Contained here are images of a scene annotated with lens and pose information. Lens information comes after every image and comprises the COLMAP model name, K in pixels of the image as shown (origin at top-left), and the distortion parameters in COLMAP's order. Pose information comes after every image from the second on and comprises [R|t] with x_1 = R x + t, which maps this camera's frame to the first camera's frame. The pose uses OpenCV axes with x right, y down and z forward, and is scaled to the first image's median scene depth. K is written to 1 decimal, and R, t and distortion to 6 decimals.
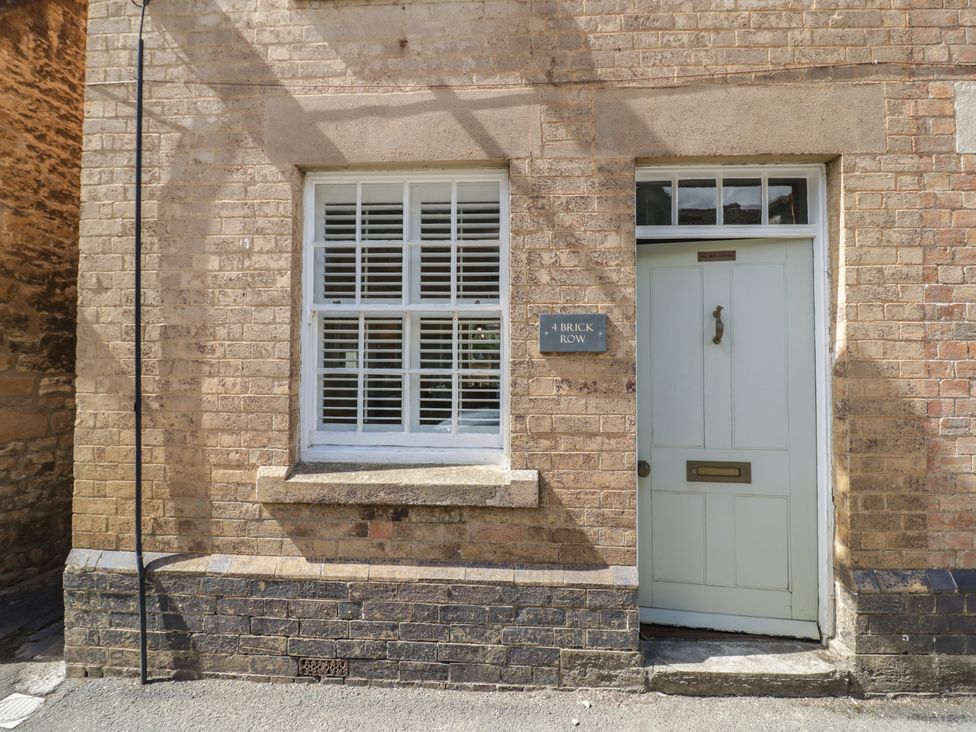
lens RADIAL K [[525.4, 0, 488.3], [0, 525.4, 365.6], [0, 0, 1]] dist [-0.009536, -0.010799]
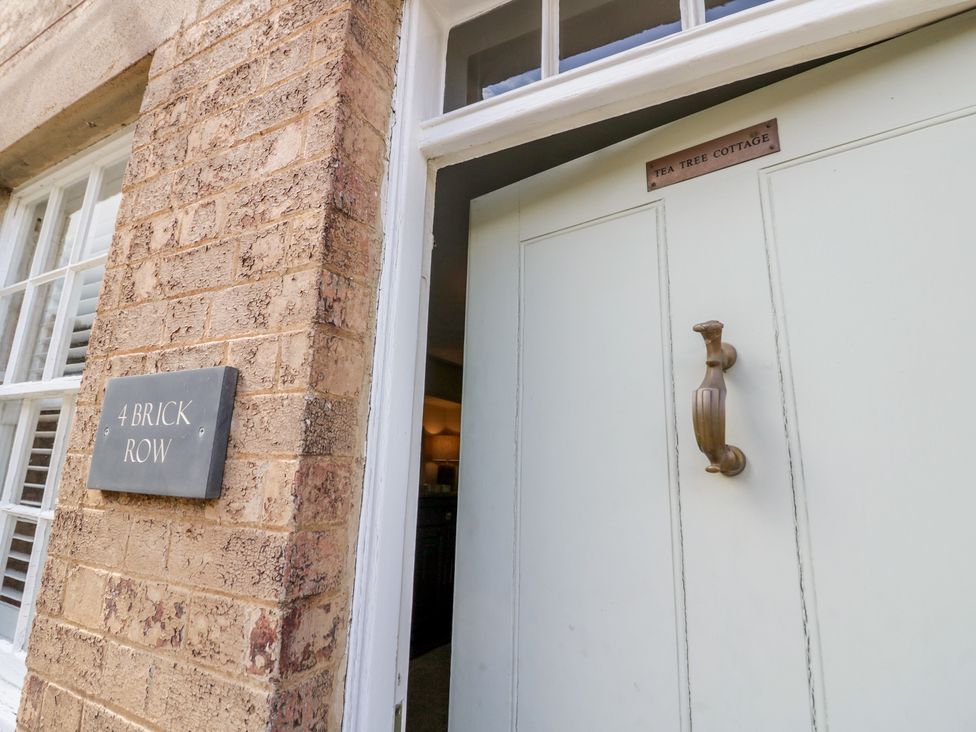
lens RADIAL K [[525.4, 0, 487.3], [0, 525.4, 363.4], [0, 0, 1]] dist [-0.009536, -0.010799]
pose [[0.906131, -0.064602, -0.418036, 0.478732], [-0.031972, 0.974982, -0.219974, -0.039629], [0.421788, 0.212691, 0.881395, 0.794047]]
